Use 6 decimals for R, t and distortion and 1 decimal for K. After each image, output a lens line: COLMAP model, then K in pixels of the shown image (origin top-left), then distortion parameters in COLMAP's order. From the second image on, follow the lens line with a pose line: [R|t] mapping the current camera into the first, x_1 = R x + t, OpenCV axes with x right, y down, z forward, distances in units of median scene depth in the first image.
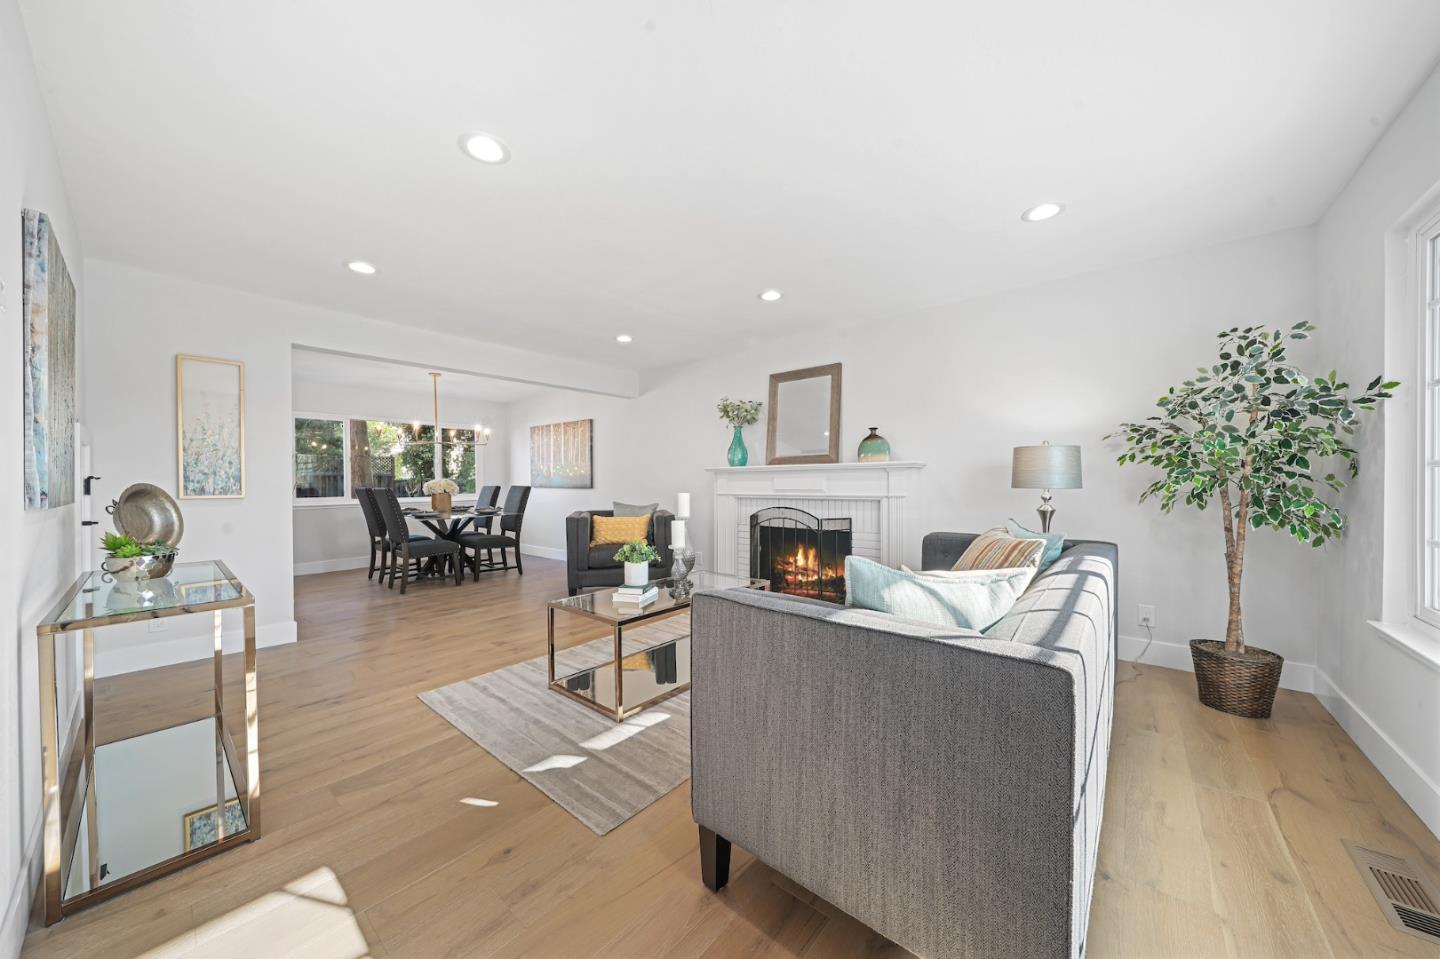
lens RADIAL K [[493.8, 0, 721.7], [0, 493.8, 479.1], [0, 0, 1]] dist [-0.009073, -0.000127]
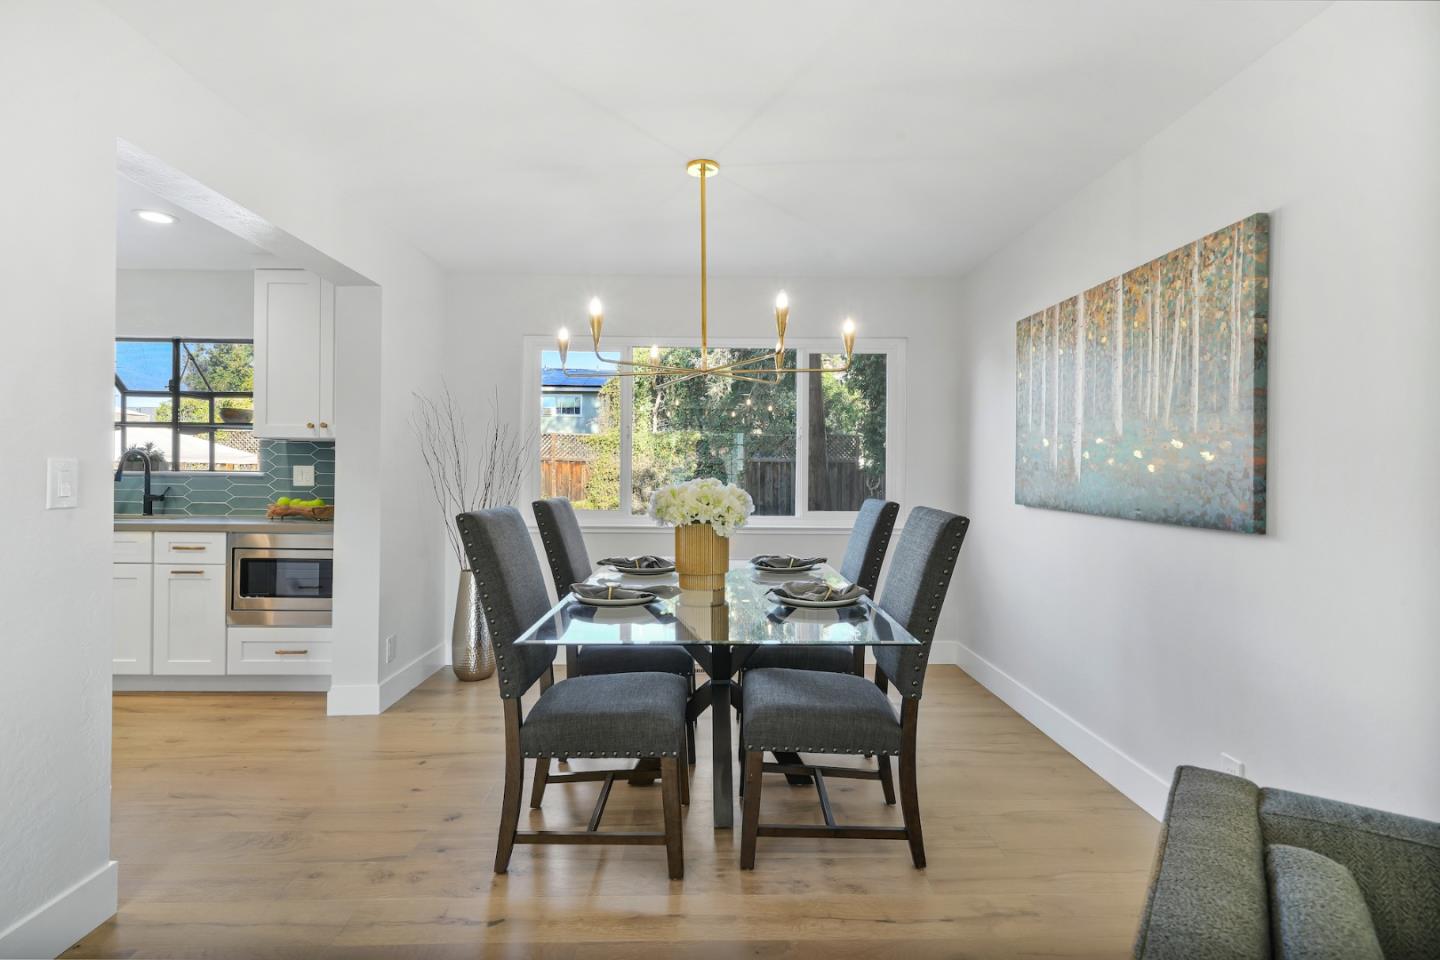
lens RADIAL K [[697.4, 0, 722.4], [0, 697.4, 467.3], [0, 0, 1]] dist [0.001239, -0.000023]
pose [[0.663981, 0.014881, -0.747602, -0.191303], [-0.016612, 0.999849, 0.005149, -0.008153], [0.747565, 0.009000, 0.664127, 0.619302]]
